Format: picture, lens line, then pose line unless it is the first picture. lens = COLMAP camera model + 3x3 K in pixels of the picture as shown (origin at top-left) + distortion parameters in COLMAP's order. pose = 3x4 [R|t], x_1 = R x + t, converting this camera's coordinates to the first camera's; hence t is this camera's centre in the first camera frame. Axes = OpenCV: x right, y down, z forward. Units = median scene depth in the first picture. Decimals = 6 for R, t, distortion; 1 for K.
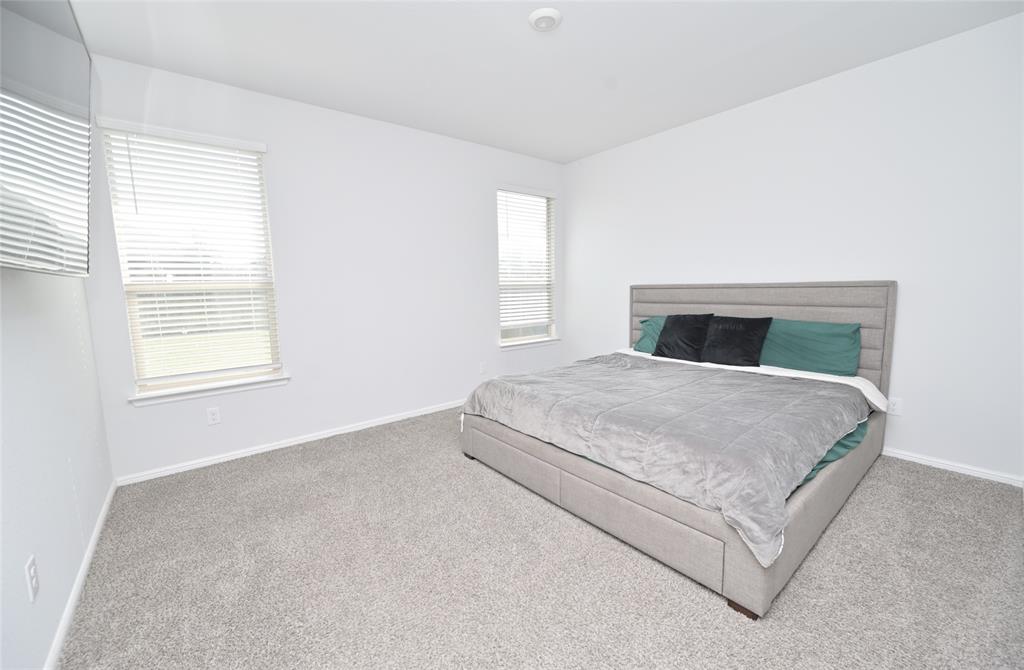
lens RADIAL K [[408.9, 0, 512.0], [0, 408.9, 335.0], [0, 0, 1]] dist [0.000700, 0.000118]
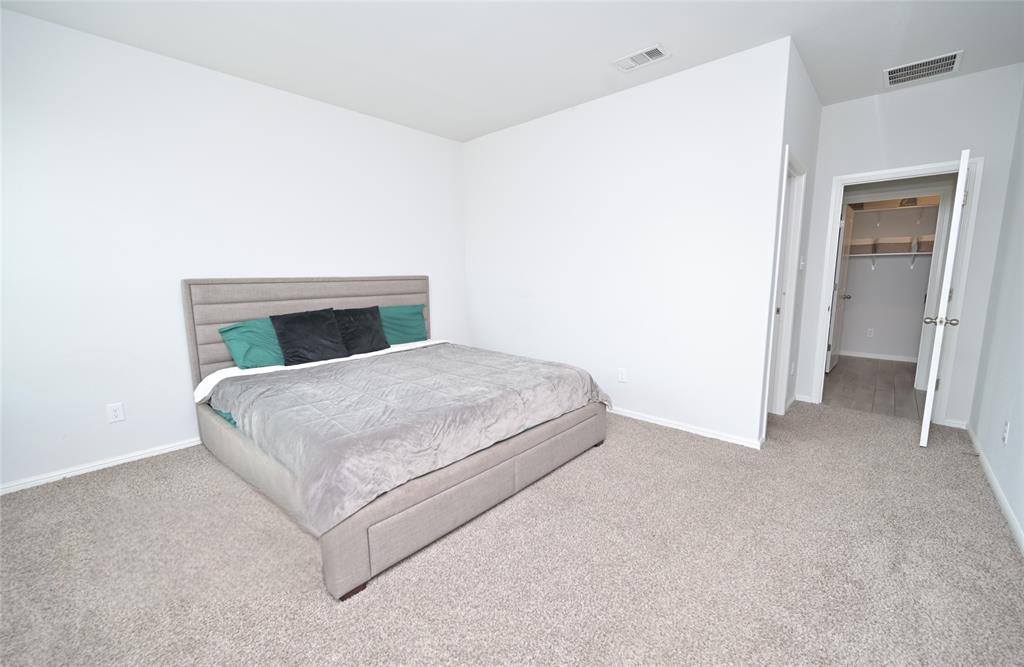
lens RADIAL K [[408.9, 0, 512.0], [0, 408.9, 333.5], [0, 0, 1]] dist [0.000700, 0.000118]
pose [[-0.147230, -0.123298, 0.981387, -0.558141], [0.130233, 0.981145, 0.142806, -0.077236], [-0.980491, 0.148834, -0.128396, 0.729548]]
